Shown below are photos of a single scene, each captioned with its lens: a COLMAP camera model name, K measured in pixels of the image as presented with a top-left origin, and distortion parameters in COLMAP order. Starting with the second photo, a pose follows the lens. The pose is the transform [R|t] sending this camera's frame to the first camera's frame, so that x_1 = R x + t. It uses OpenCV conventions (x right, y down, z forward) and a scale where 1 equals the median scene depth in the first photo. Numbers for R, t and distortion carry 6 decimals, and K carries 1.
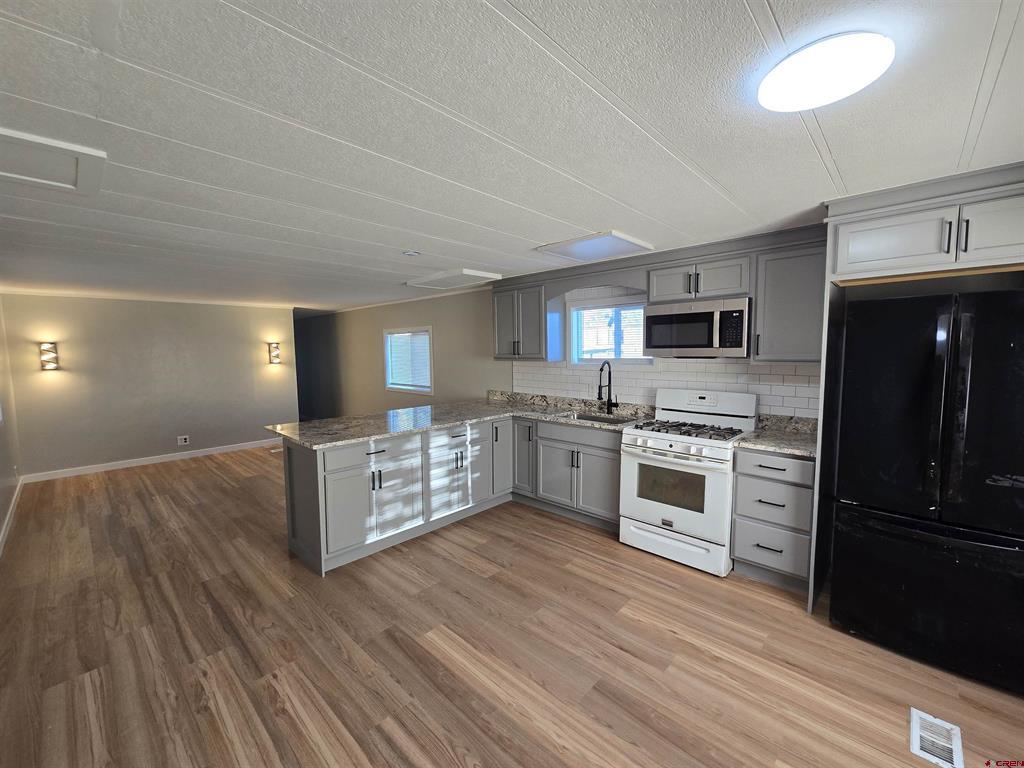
lens RADIAL K [[420.0, 0, 513.3], [0, 420.0, 386.1], [0, 0, 1]] dist [0.001441, 0.000294]
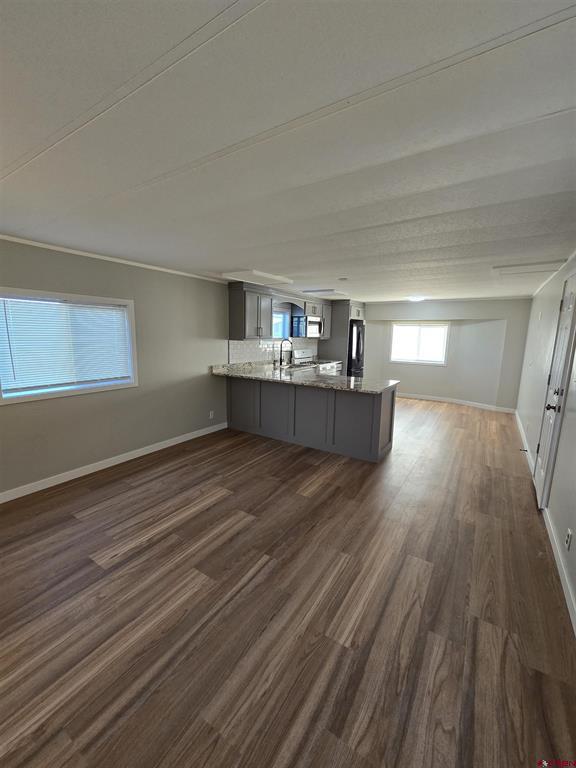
lens RADIAL K [[315.0, 0, 286.9], [0, 315.0, 384.4], [0, 0, 1]] dist [0.001441, 0.000294]
pose [[-0.181342, -0.150700, 0.971805, -1.377732], [0.071348, 0.983569, 0.165838, -0.101637], [-0.980829, 0.099410, -0.167610, 1.321837]]
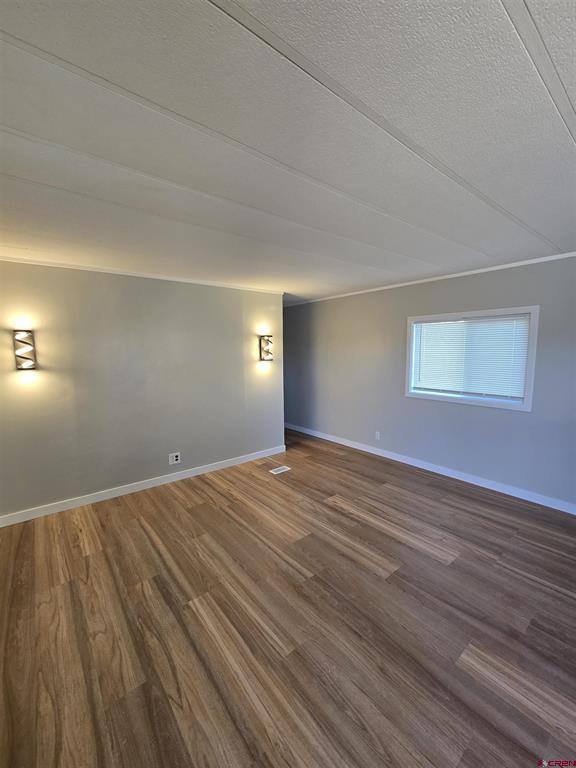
lens RADIAL K [[315.0, 0, 286.9], [0, 315.0, 384.4], [0, 0, 1]] dist [0.001441, 0.000294]
pose [[0.990136, 0.017285, -0.139043, -0.816241], [-0.013665, 0.999543, 0.026948, -0.046223], [0.139445, -0.024782, 0.989920, 0.736476]]
